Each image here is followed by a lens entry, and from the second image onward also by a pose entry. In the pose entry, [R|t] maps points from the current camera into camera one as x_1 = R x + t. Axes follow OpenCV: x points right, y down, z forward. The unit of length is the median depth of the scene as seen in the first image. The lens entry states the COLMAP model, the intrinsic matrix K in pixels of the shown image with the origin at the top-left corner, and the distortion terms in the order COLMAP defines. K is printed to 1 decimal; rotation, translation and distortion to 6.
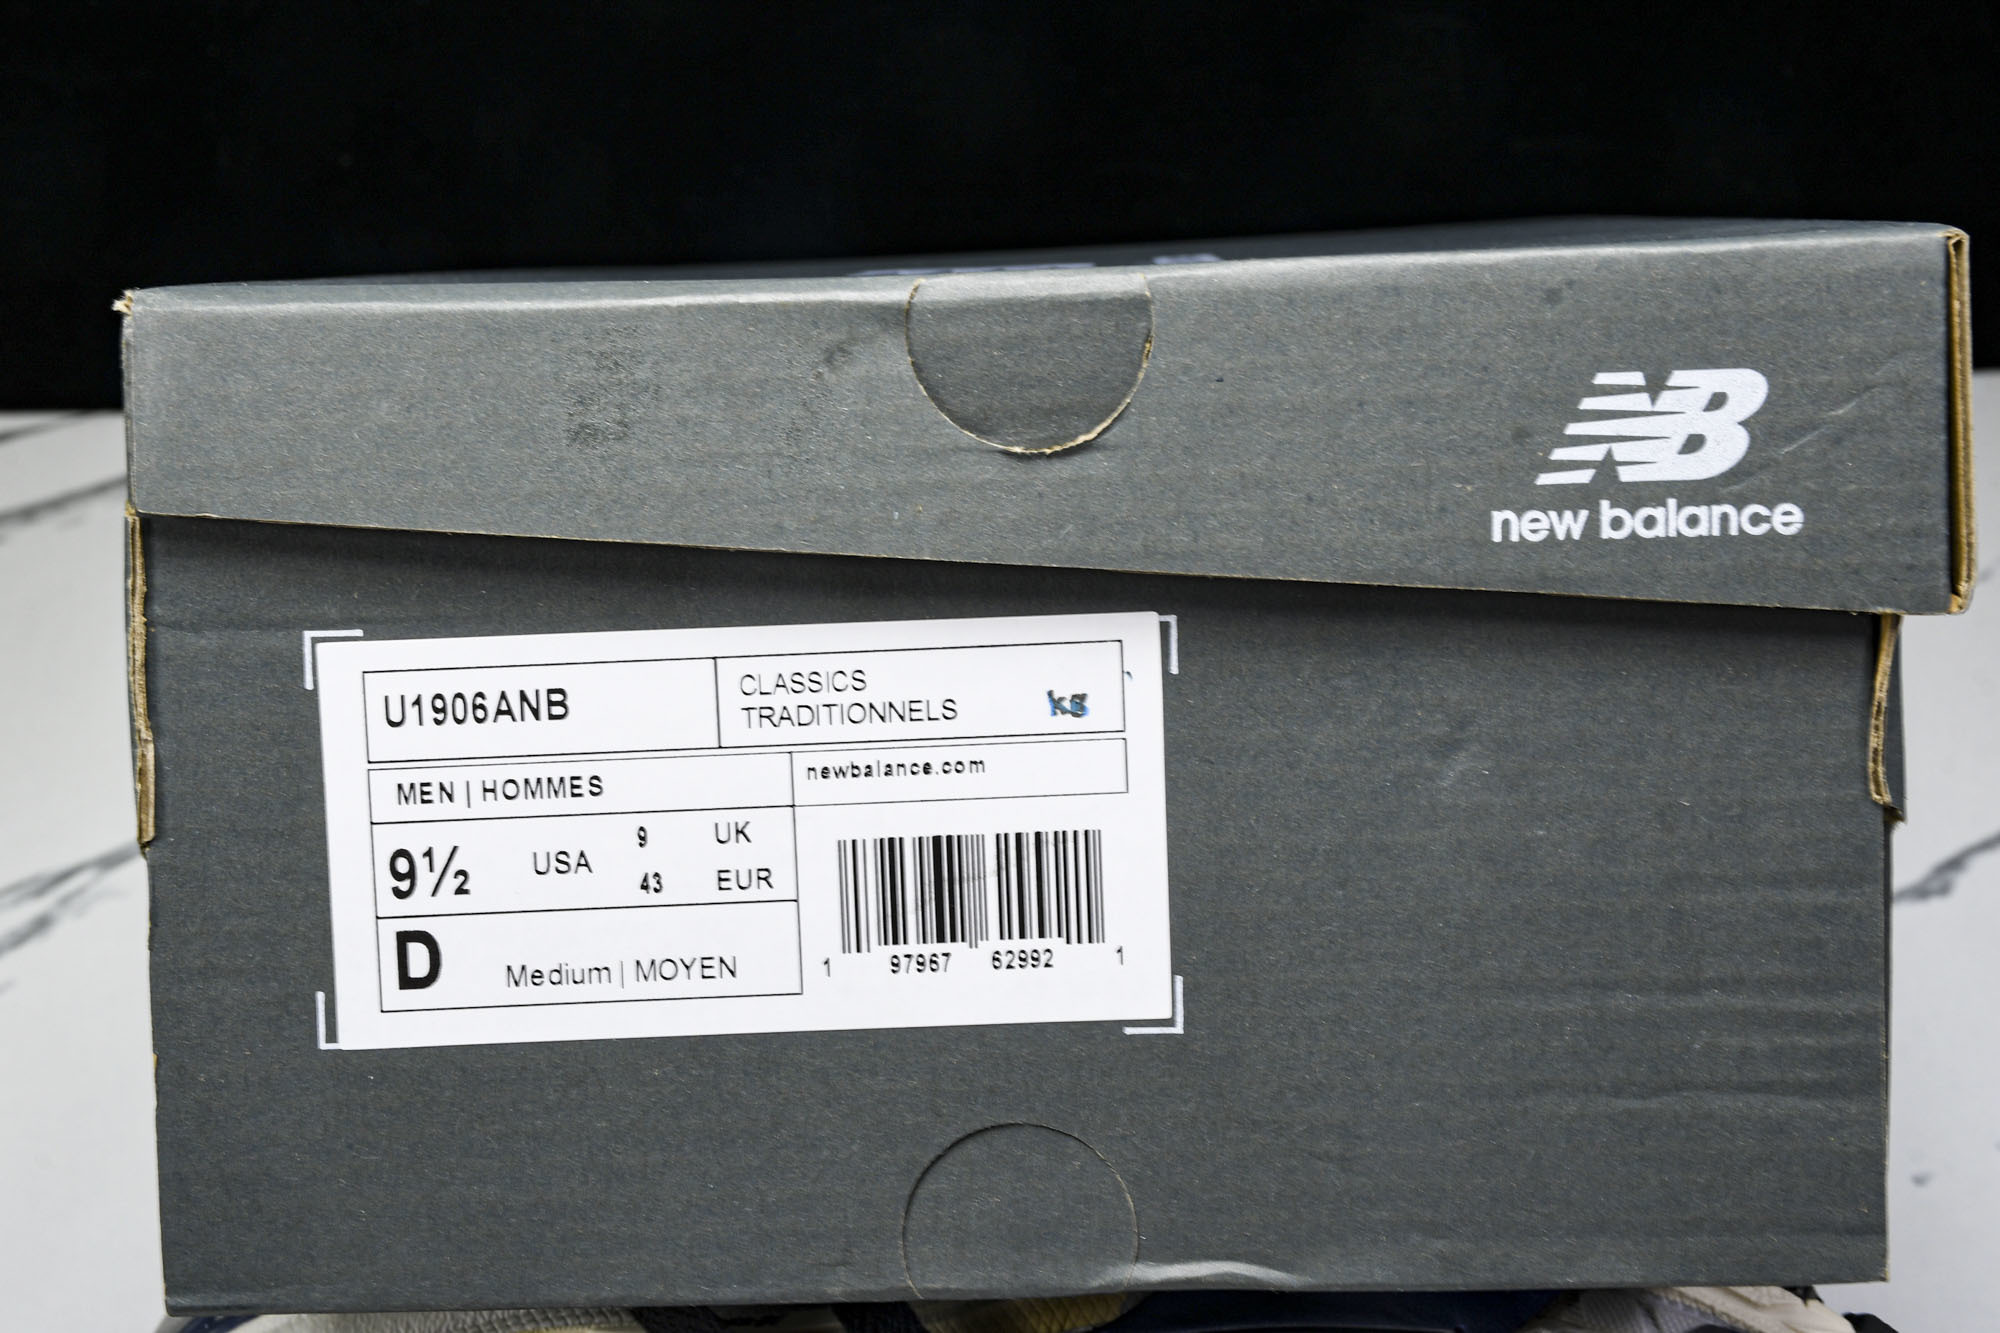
lens RADIAL K [[3510.4, 0, 1007.6], [0, 3510.4, 621.6], [0, 0, 1]] dist [0.231212, 0.048358]
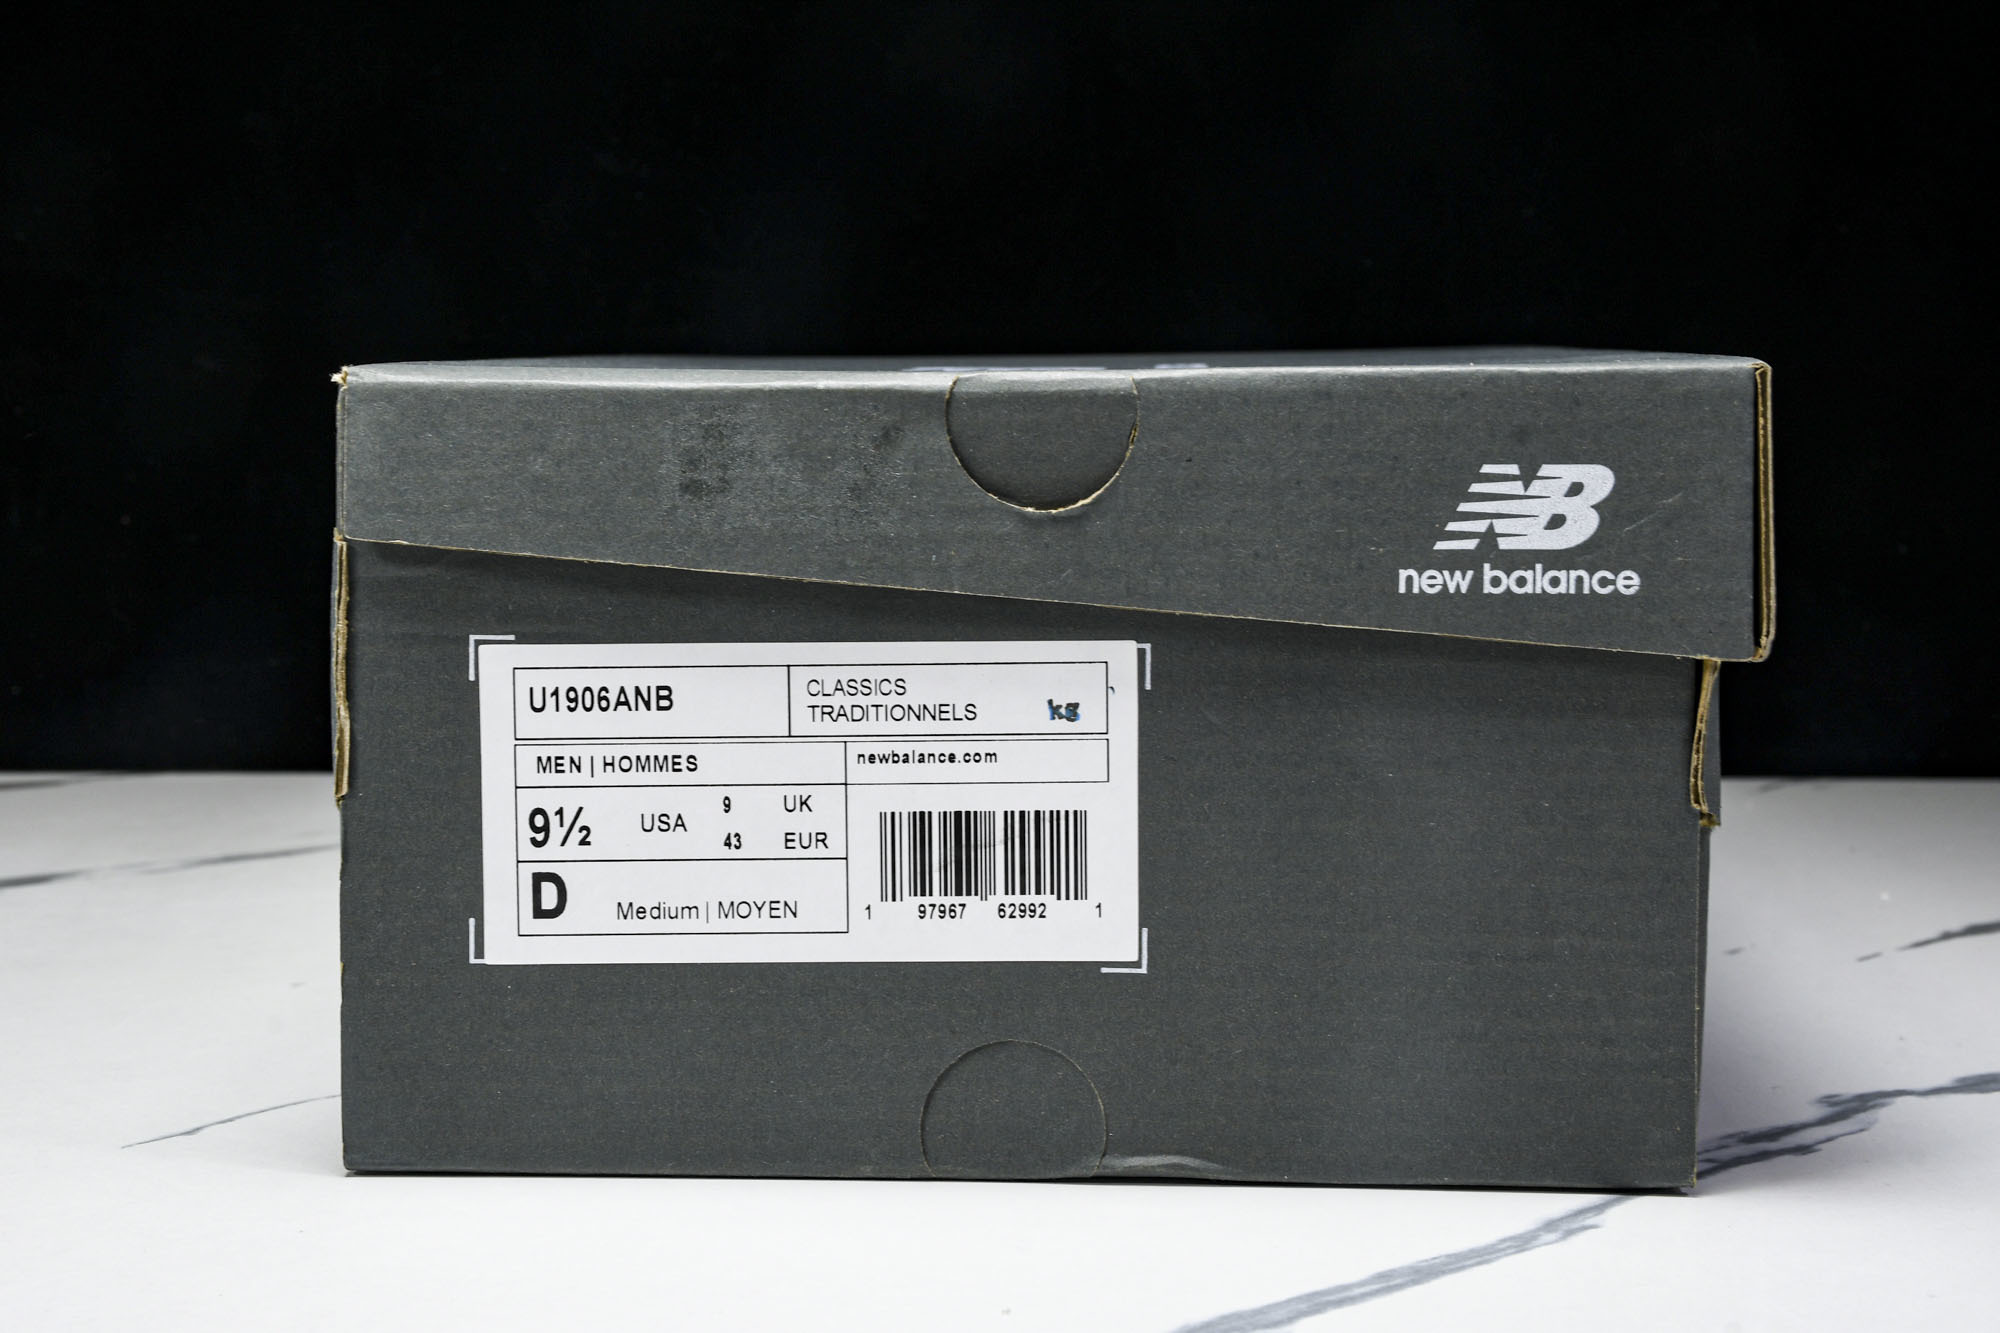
lens RADIAL K [[3408.0, 0, 993.1], [0, 3408.0, 631.8], [0, 0, 1]] dist [0.232415, 0.058225]
pose [[0.999382, 0.031336, -0.015905, 0.010209], [-0.031581, 0.999383, -0.015359, 0.014641], [0.015414, 0.015851, 0.999756, -0.235891]]
